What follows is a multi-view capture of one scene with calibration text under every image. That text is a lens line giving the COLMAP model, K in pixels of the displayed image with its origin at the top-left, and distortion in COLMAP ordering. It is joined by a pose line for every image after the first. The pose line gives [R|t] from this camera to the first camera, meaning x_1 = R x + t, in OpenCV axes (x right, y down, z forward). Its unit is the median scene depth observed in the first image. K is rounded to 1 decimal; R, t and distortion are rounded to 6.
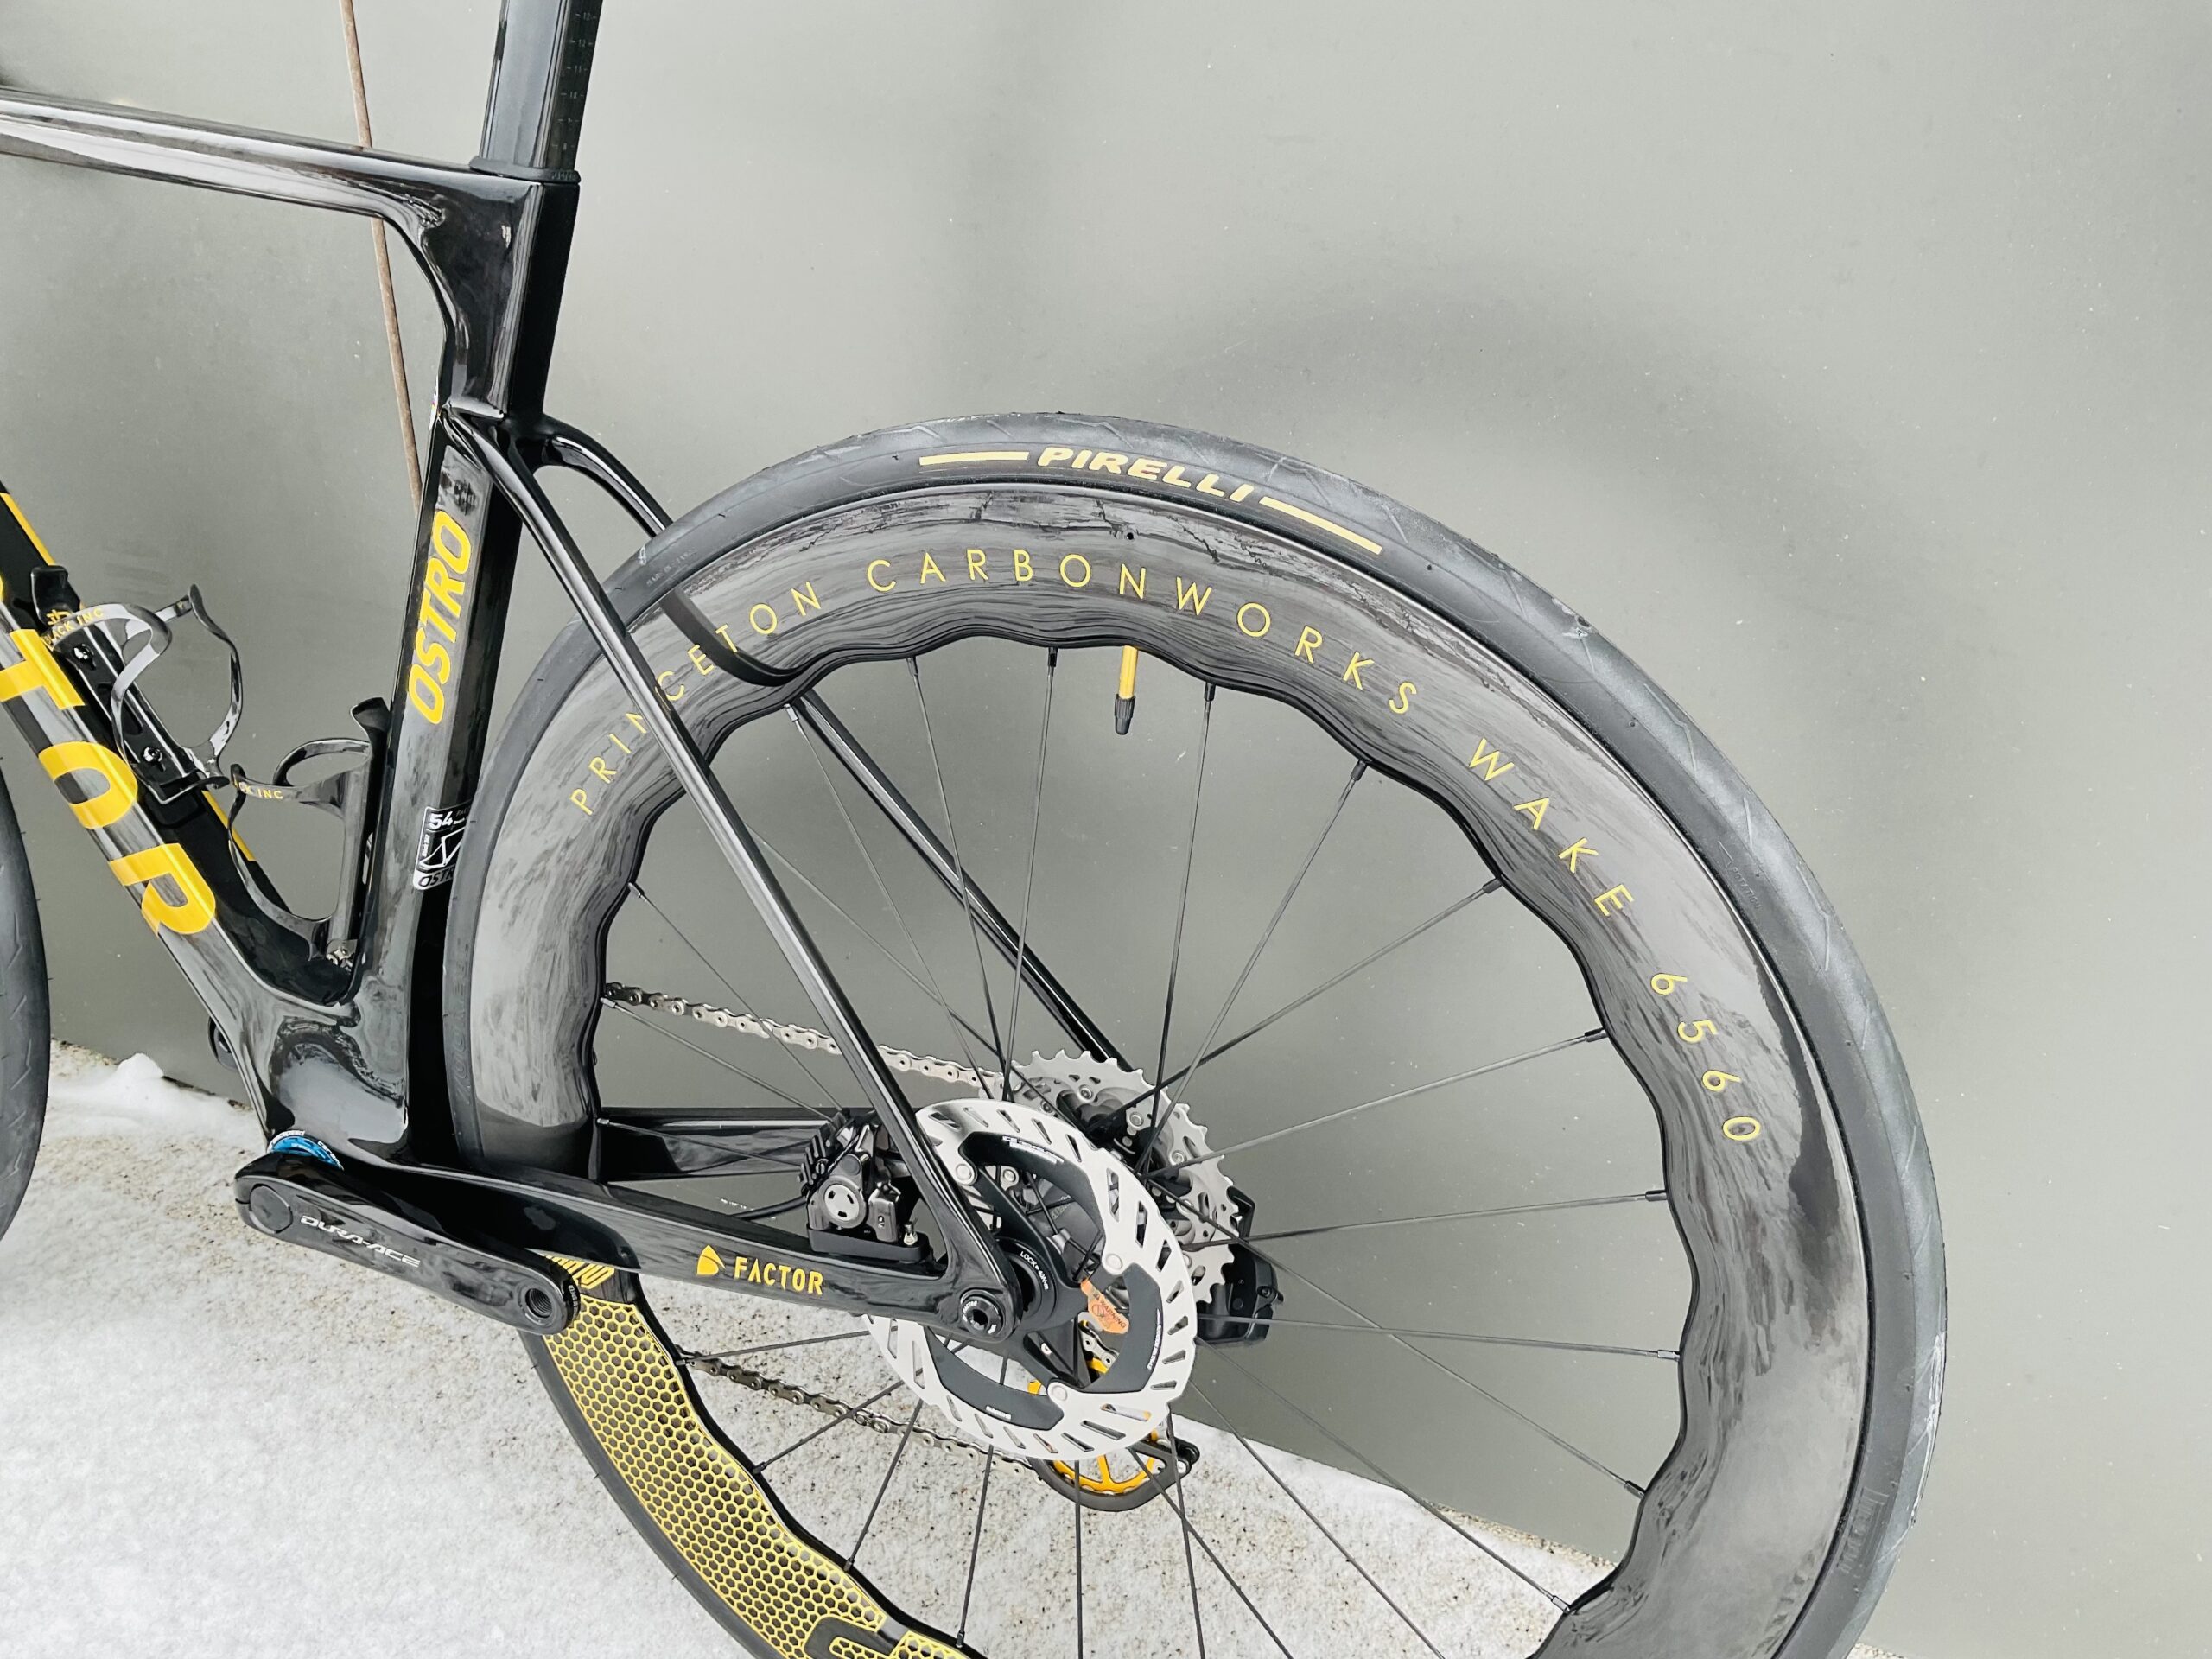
lens RADIAL K [[1849.8, 0, 1135.4], [0, 1849.8, 796.5], [0, 0, 1]] dist [0.057448, -0.112589]
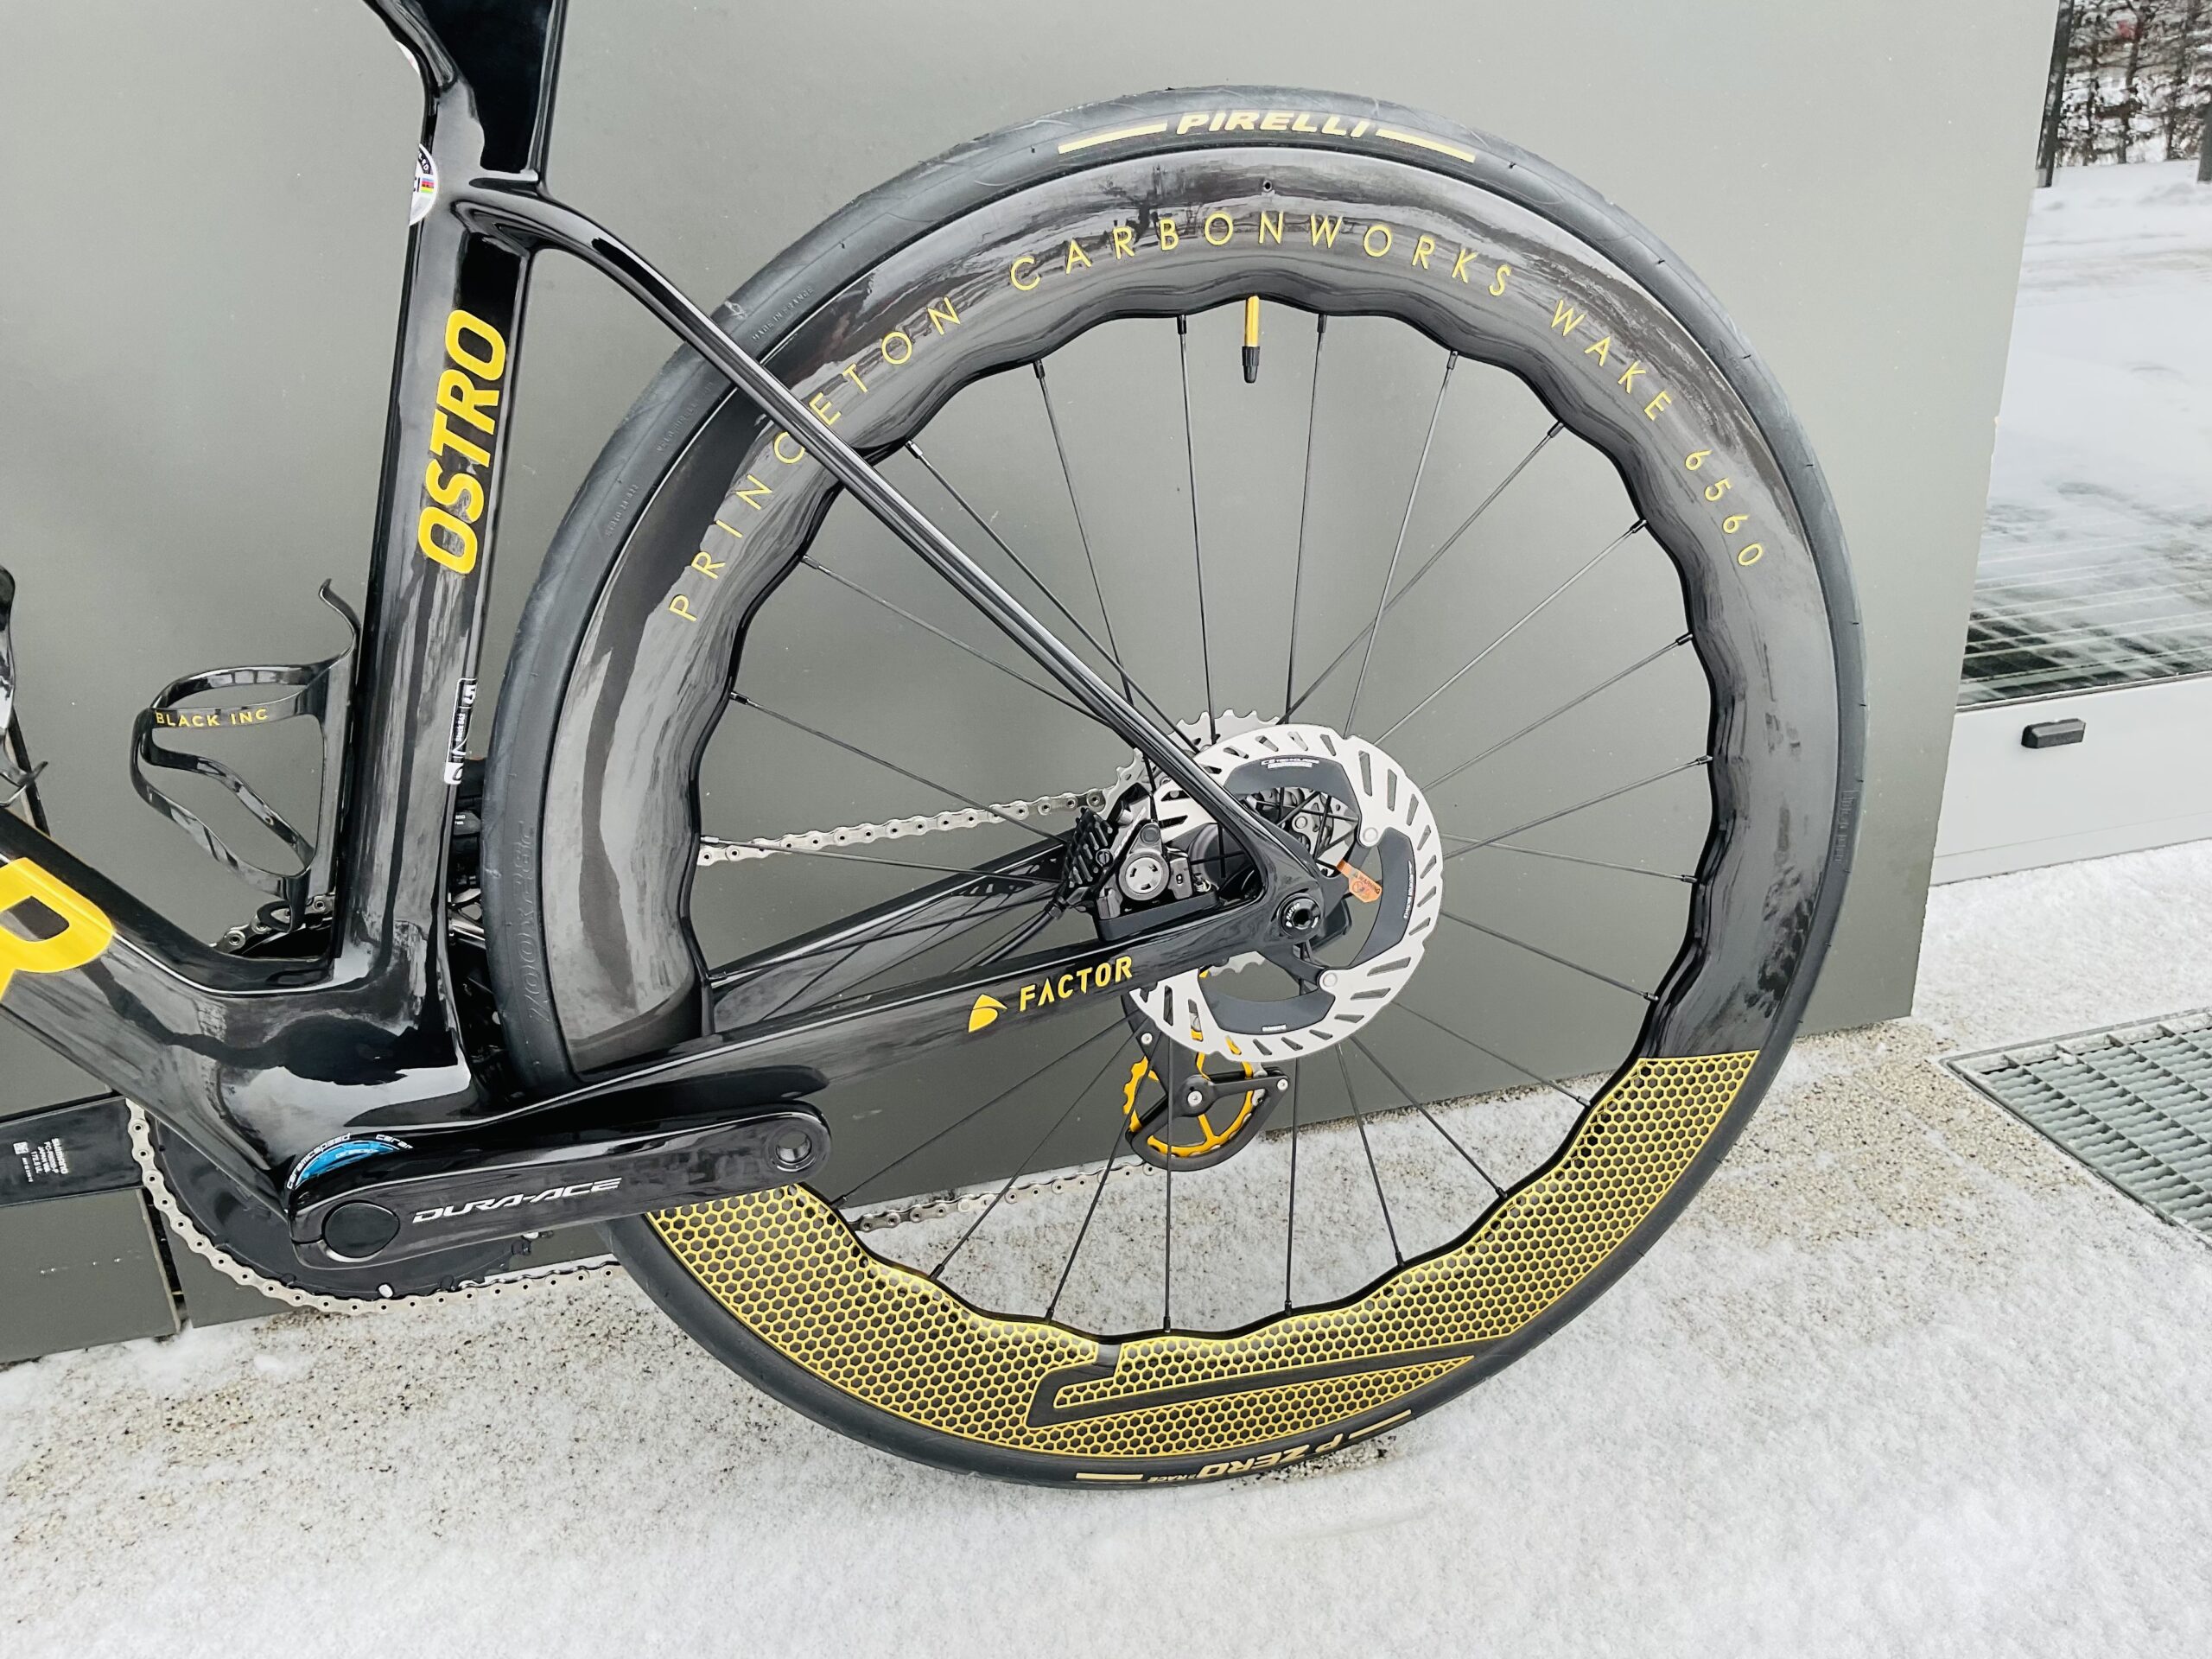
lens RADIAL K [[1849.8, 0, 1103.3], [0, 1849.8, 813.1], [0, 0, 1]] dist [0.057448, -0.112589]
pose [[0.756441, -0.285445, 0.588488, -0.807290], [0.292547, 0.952384, 0.085912, 0.091728], [-0.584990, 0.107173, 0.803928, 0.175592]]
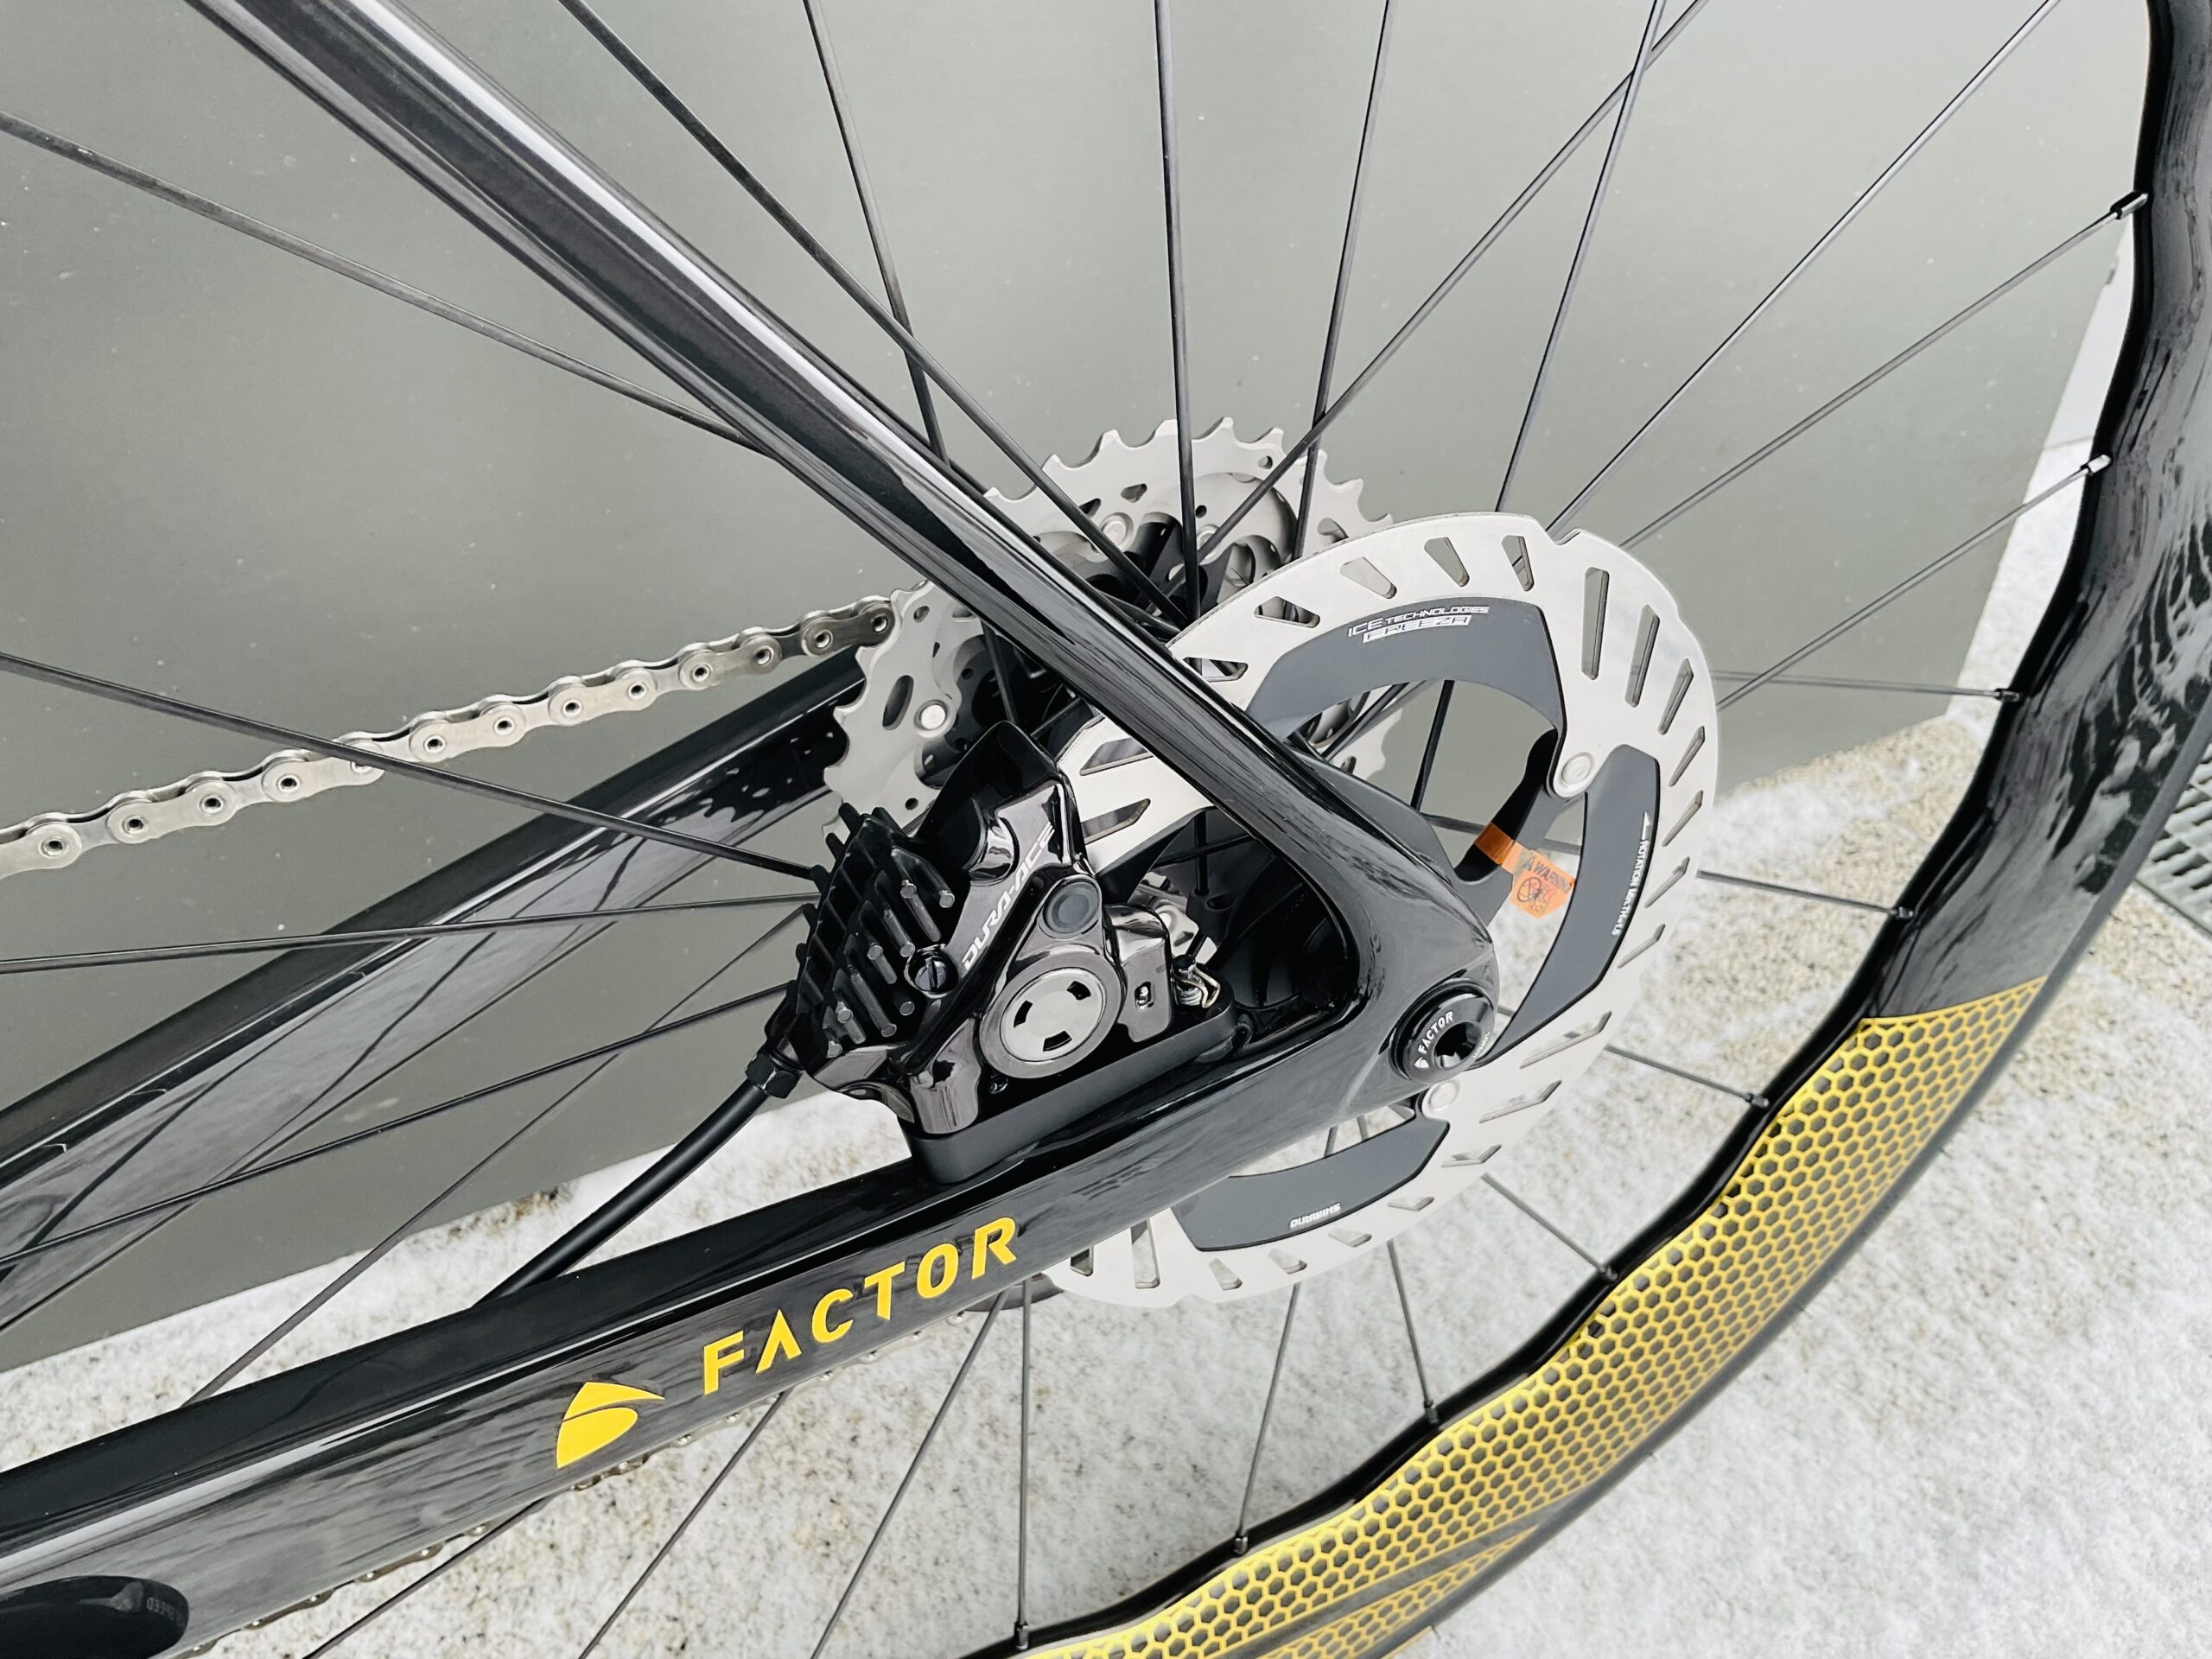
lens RADIAL K [[1849.8, 0, 1093.2], [0, 1849.8, 840.9], [0, 0, 1]] dist [0.057448, -0.112589]
pose [[0.613170, -0.494789, 0.615797, -0.366233], [0.289937, 0.866096, 0.407203, 0.050833], [-0.734819, -0.071143, 0.674522, 0.785014]]
